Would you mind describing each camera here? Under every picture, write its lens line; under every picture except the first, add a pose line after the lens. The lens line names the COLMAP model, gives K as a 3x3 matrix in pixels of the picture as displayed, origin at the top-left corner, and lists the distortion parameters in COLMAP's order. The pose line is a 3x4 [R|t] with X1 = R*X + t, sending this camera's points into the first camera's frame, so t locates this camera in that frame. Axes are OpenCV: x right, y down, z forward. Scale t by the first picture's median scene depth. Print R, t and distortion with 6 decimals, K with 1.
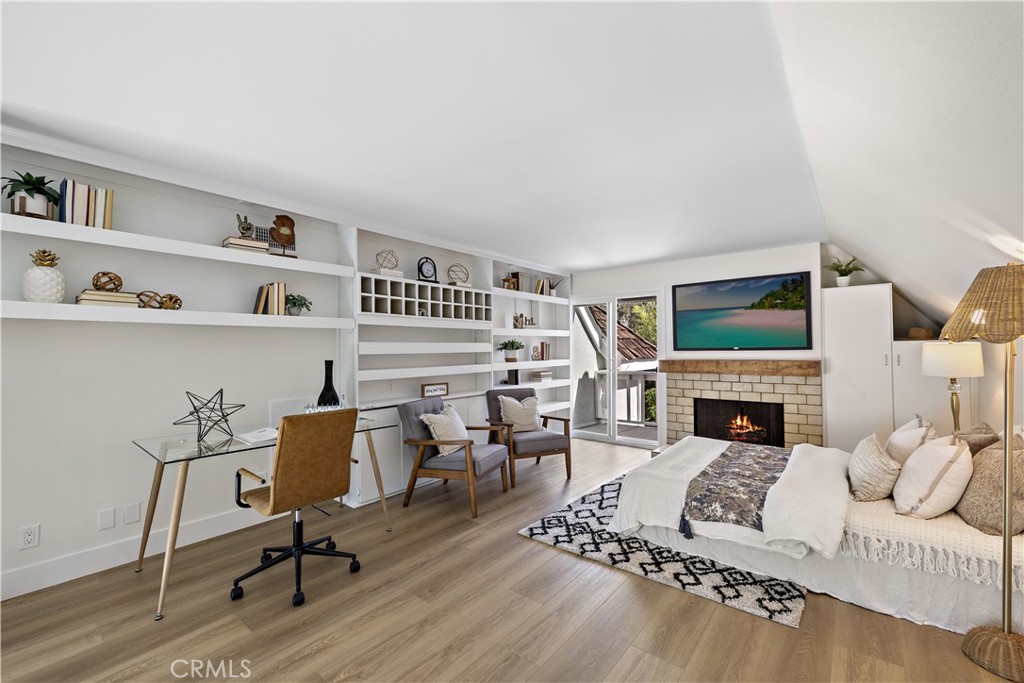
lens RADIAL K [[445.9, 0, 497.9], [0, 445.9, 347.8], [0, 0, 1]] dist [-0.000048, -0.000332]
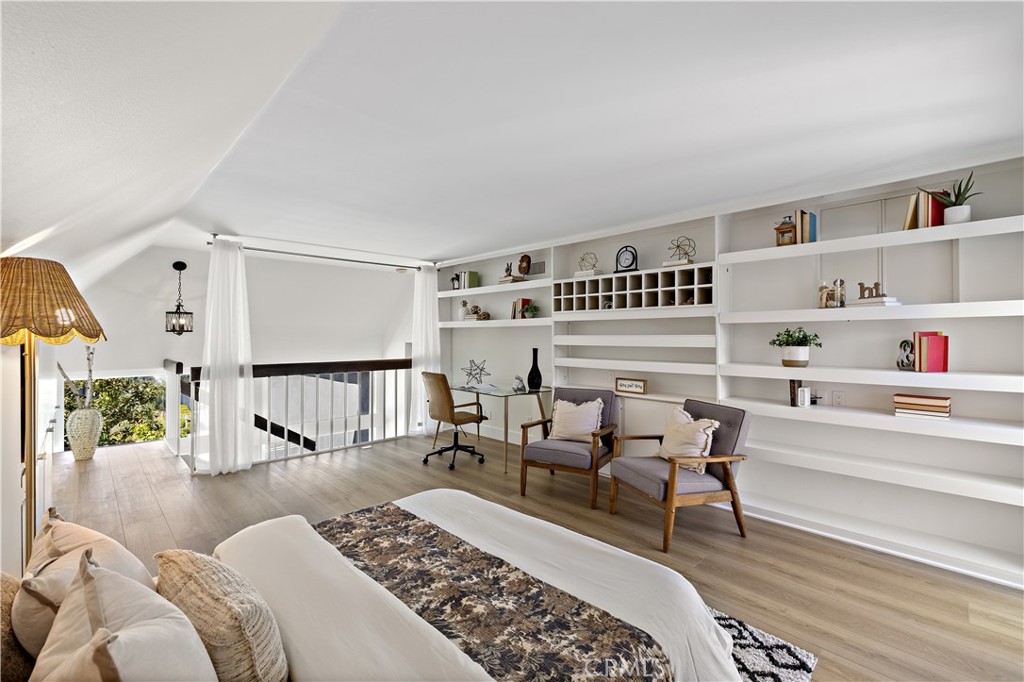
lens RADIAL K [[439.8, 0, 512.0], [0, 439.8, 341.0], [0, 0, 1]] dist [0.001260, 0.000023]
pose [[-0.110629, -0.002465, -0.993859, 0.856629], [-0.016230, 0.999868, -0.000673, 0.005977], [0.993729, 0.016056, -0.110655, 0.912561]]
